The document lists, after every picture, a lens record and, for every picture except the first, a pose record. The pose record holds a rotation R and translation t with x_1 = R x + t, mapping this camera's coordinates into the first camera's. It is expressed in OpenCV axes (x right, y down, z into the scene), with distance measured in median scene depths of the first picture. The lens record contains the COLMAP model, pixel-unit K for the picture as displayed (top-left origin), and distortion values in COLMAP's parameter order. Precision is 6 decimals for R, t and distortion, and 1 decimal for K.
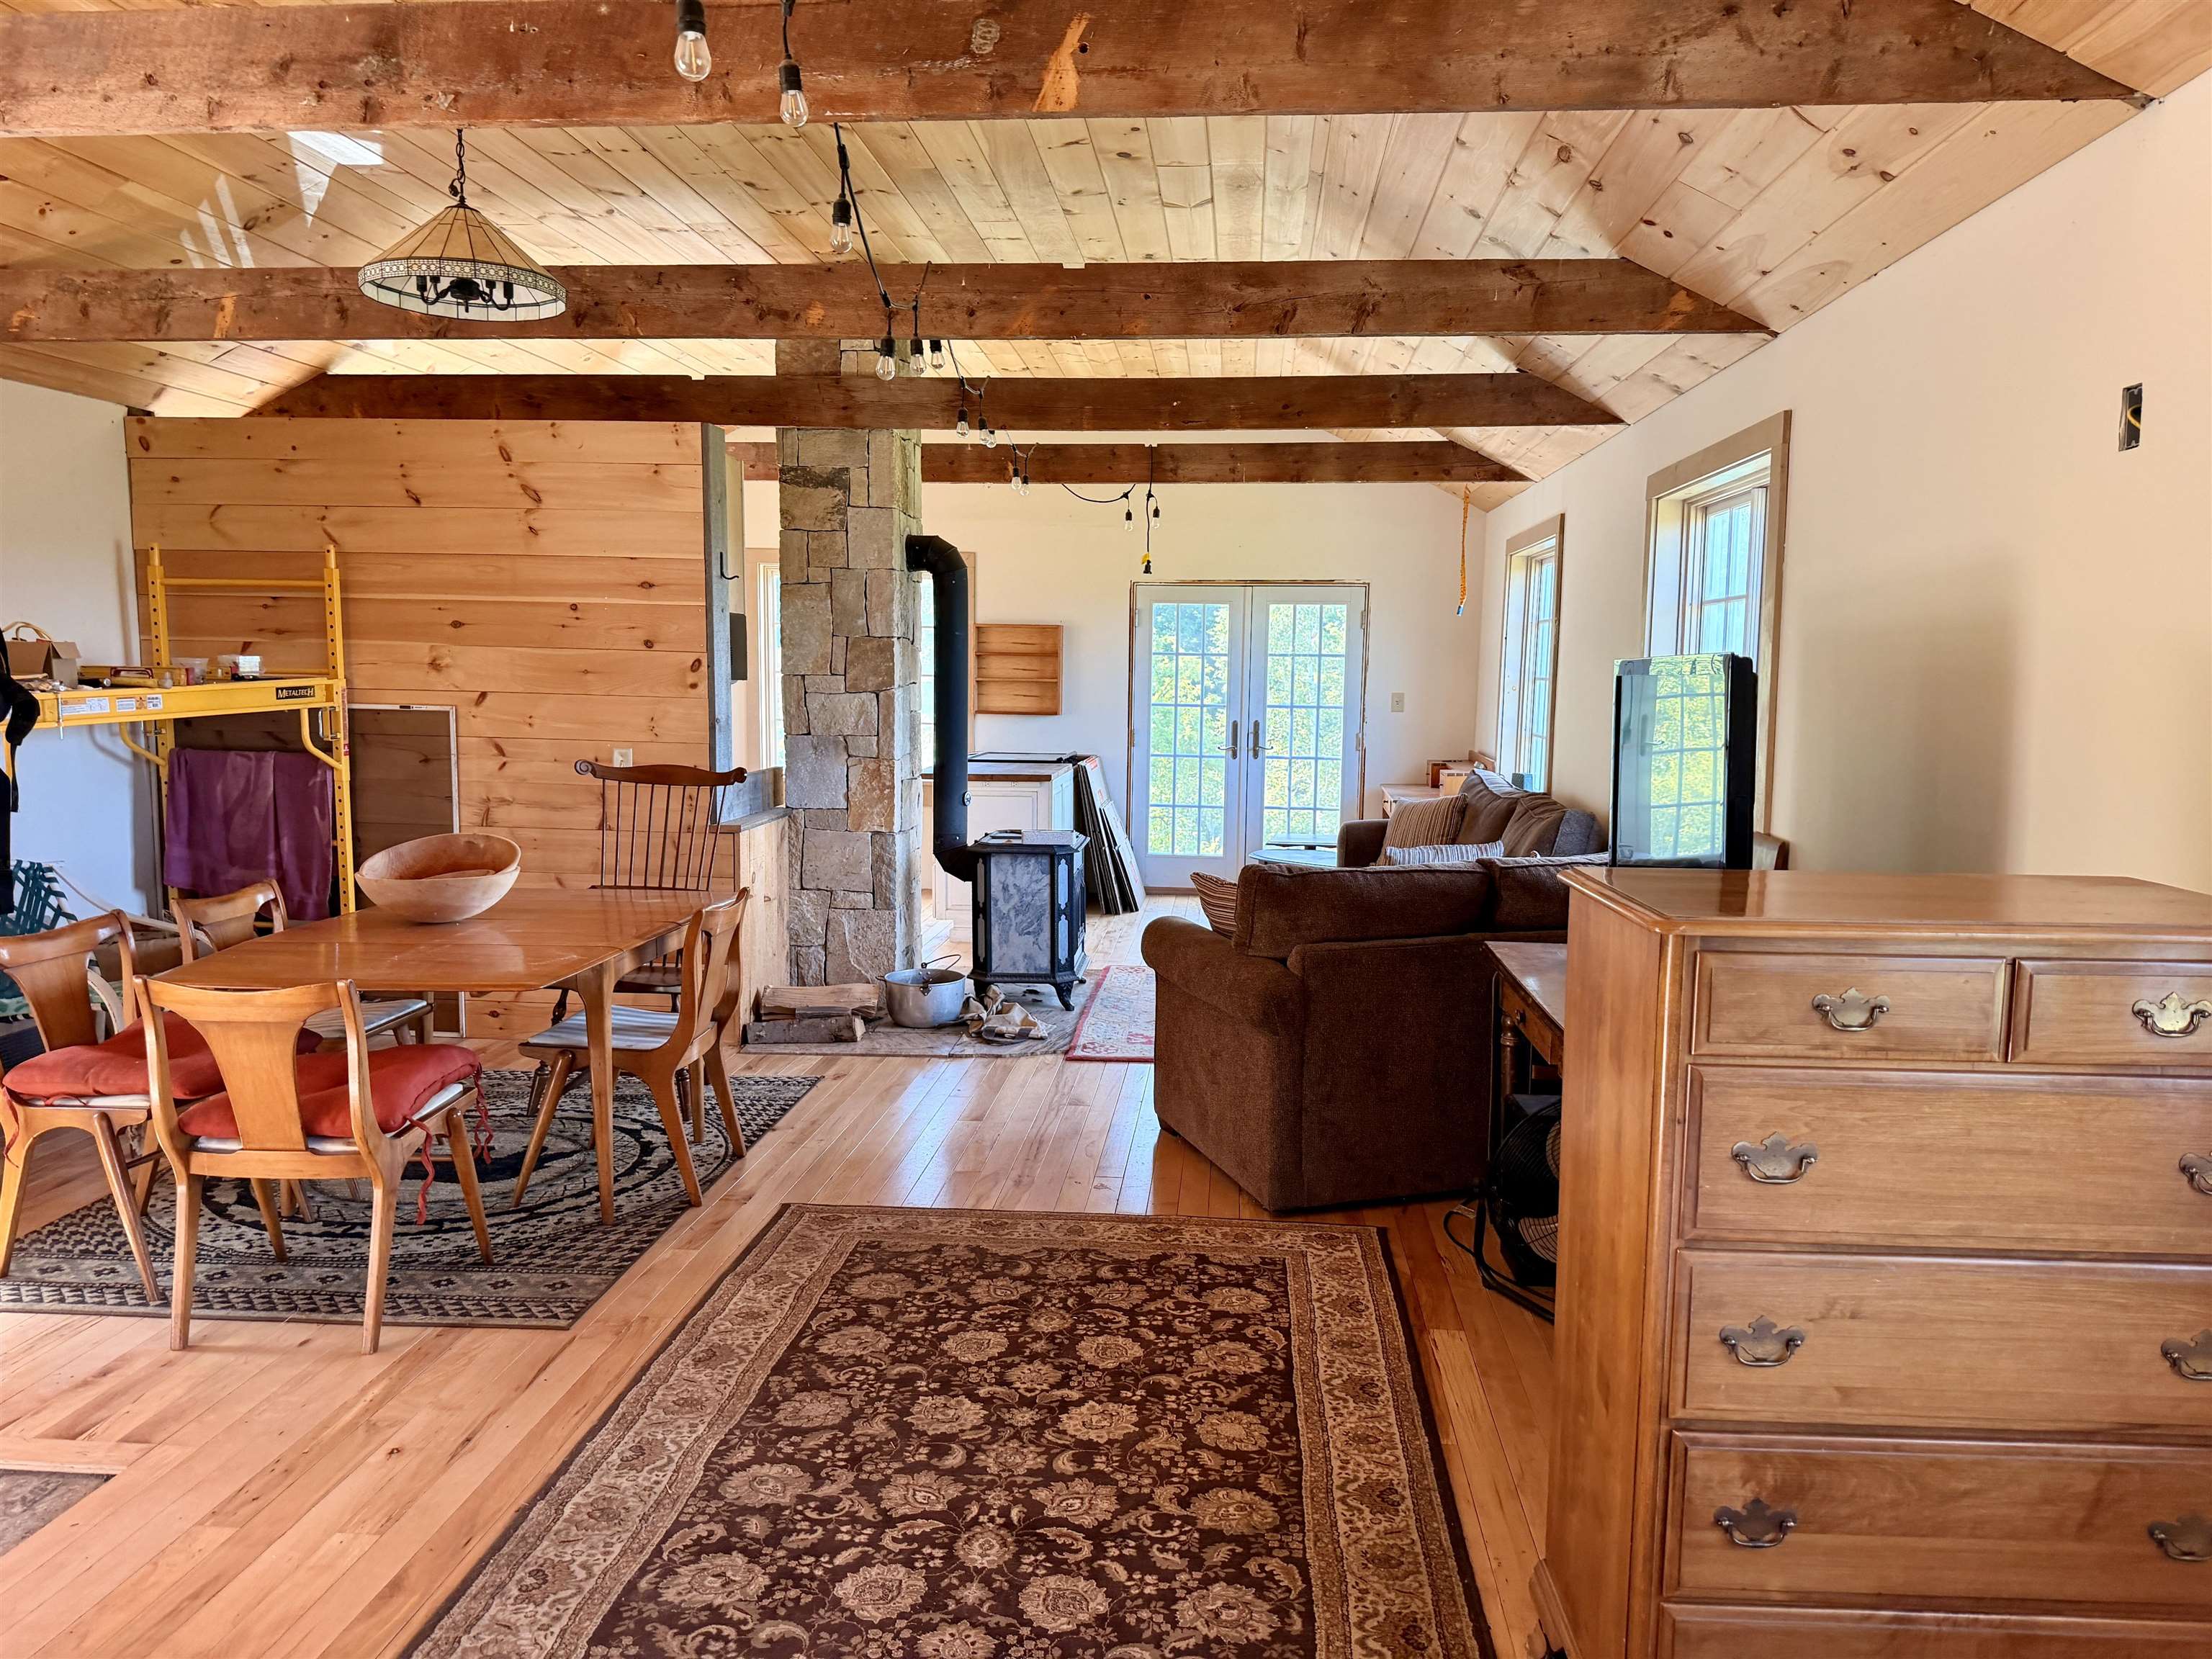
lens RADIAL K [[1551.5, 0, 1130.9], [0, 1551.5, 839.4], [0, 0, 1]] dist [0.049897, -0.059047]
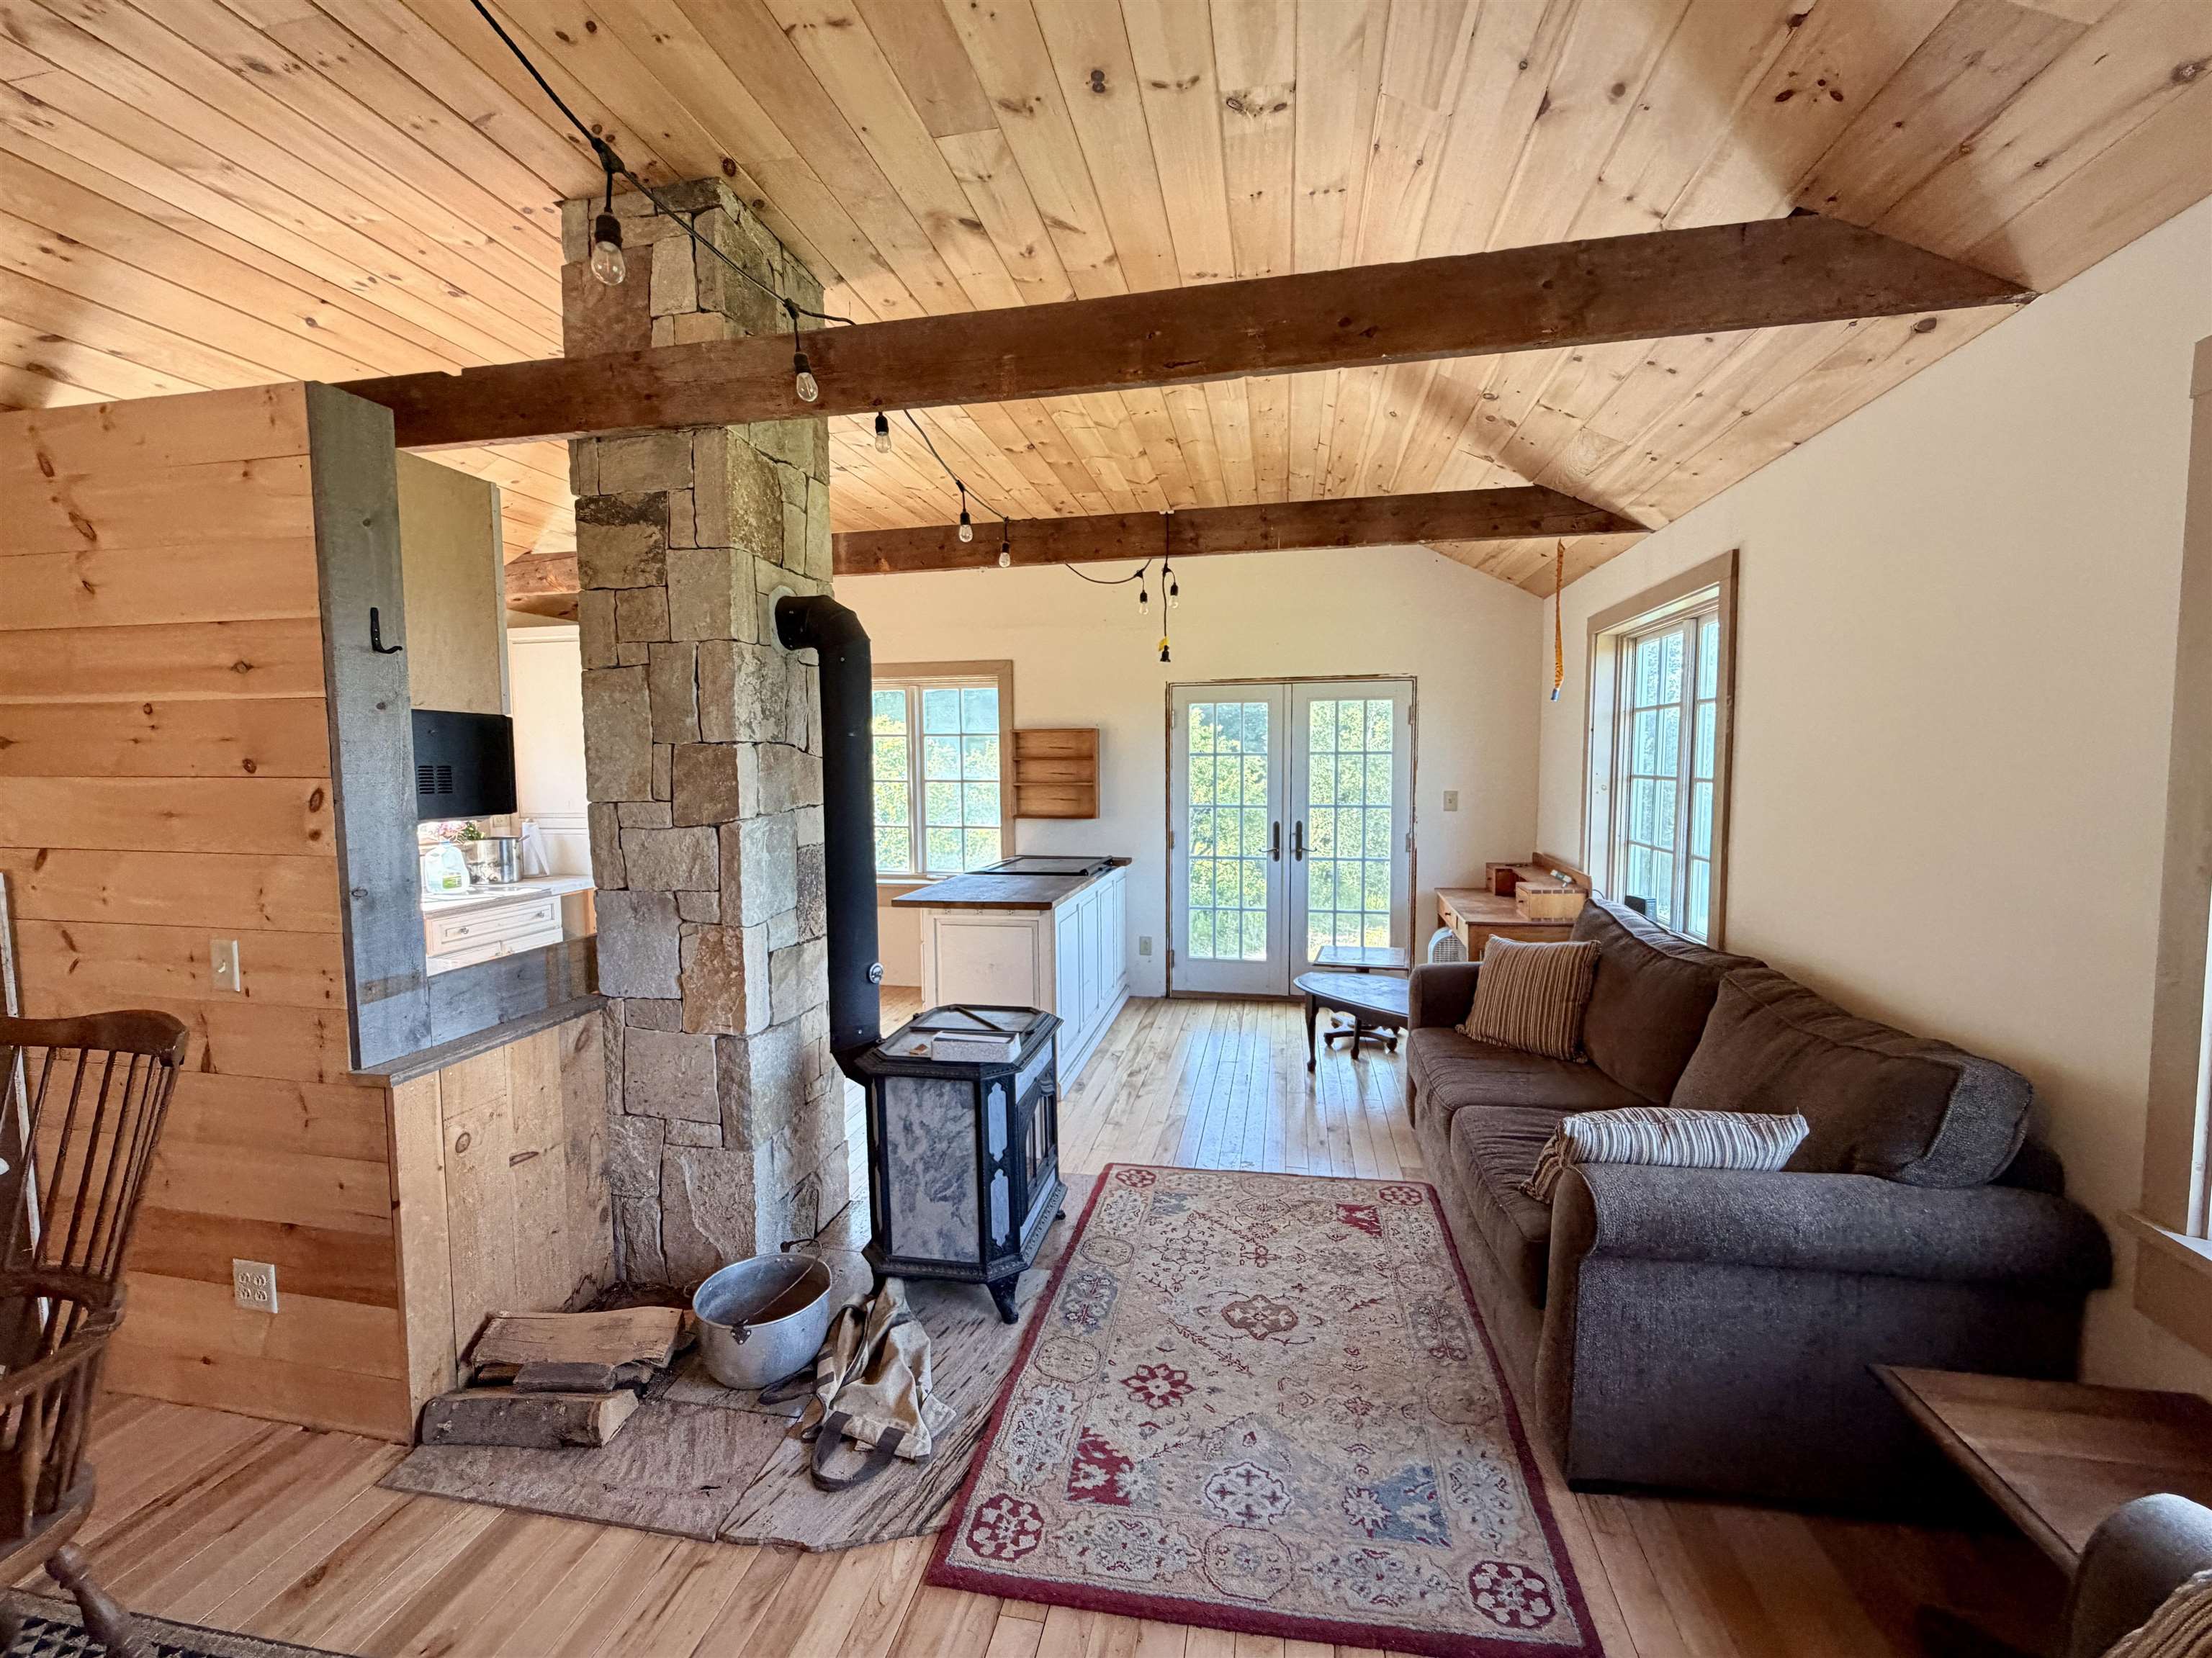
lens RADIAL K [[884.8, 0, 1127.5], [0, 884.8, 825.4], [0, 0, 1]] dist [0.001921, -0.000097]
pose [[0.993692, -0.014204, -0.111242, 0.068253], [0.010057, 0.999236, -0.037755, -0.102578], [0.111694, 0.036398, 0.993076, 0.831610]]
